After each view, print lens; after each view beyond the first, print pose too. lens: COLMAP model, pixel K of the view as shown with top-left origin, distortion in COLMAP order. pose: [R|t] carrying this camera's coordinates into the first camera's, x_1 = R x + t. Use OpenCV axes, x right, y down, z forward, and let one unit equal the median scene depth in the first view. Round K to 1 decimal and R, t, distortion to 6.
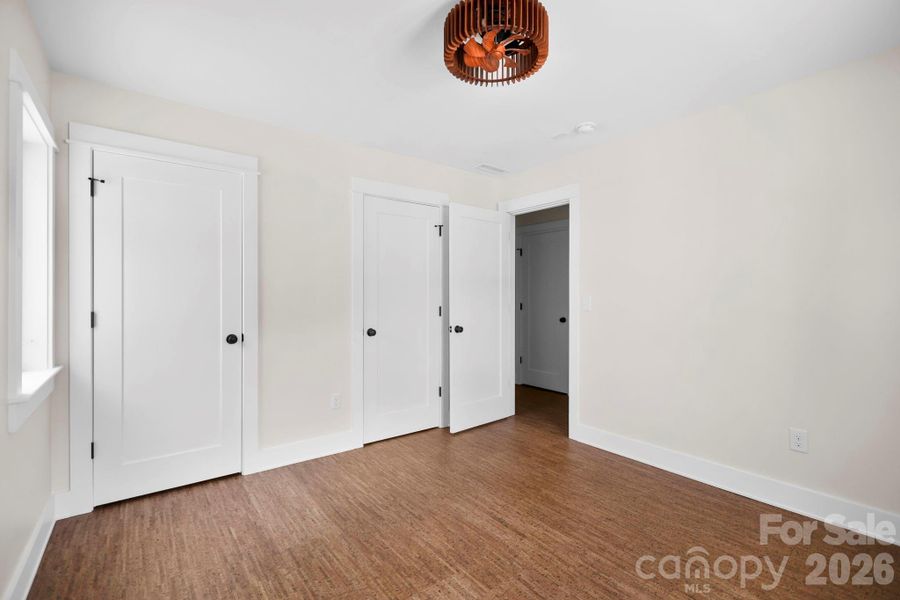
lens RADIAL K [[410.2, 0, 456.2], [0, 410.2, 298.4], [0, 0, 1]] dist [0.003530, 0.000351]
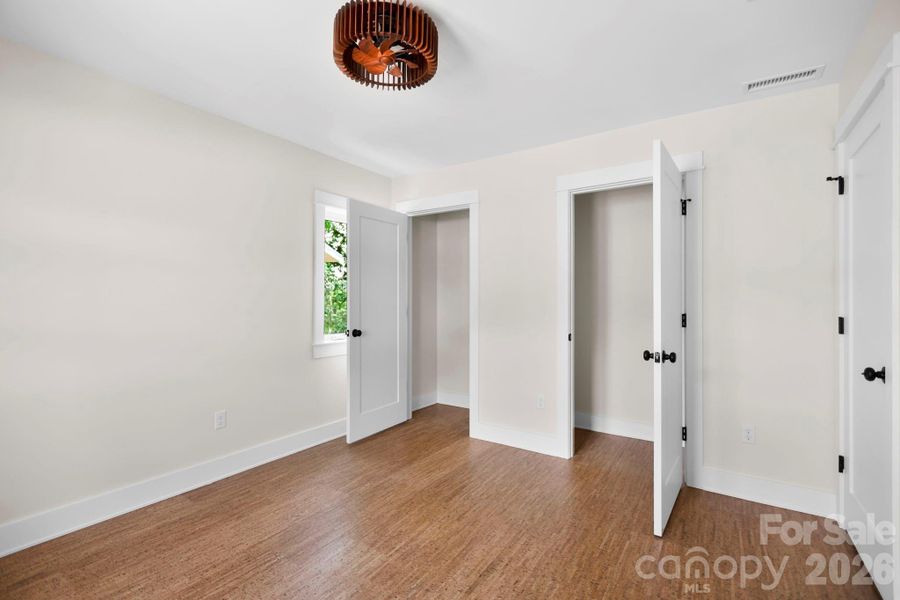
lens RADIAL K [[410.2, 0, 448.9], [0, 410.2, 299.0], [0, 0, 1]] dist [0.003530, 0.000351]
pose [[0.306767, -0.001878, -0.951783, 0.940238], [-0.004380, 0.999985, -0.003385, -0.003611], [0.951775, 0.005207, 0.306754, 0.712722]]
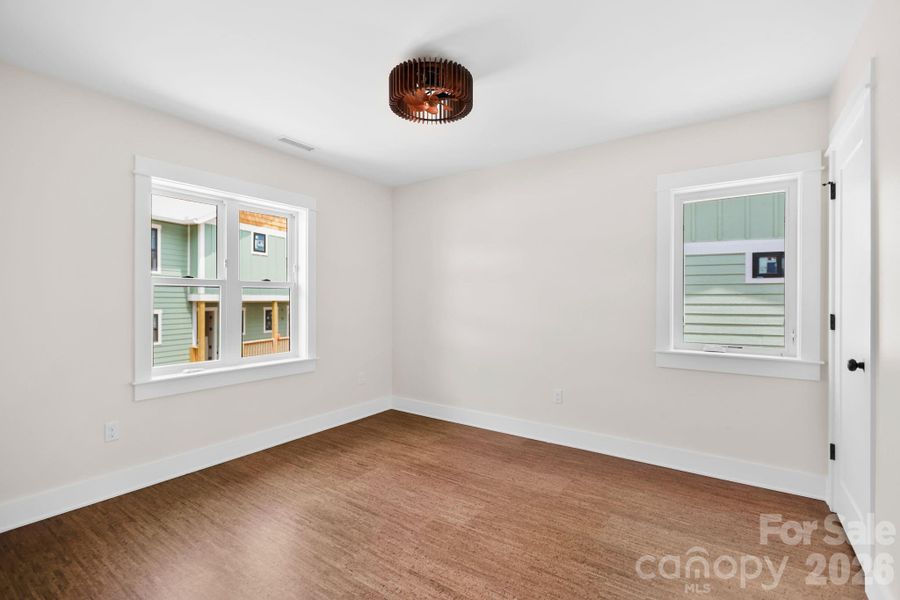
lens RADIAL K [[410.2, 0, 447.1], [0, 410.2, 300.1], [0, 0, 1]] dist [0.003530, 0.000351]
pose [[-0.959914, 0.001244, -0.280291, 0.337024], [0.000676, 0.999998, 0.002125, -0.004865], [0.280293, 0.001850, -0.959913, 1.879406]]
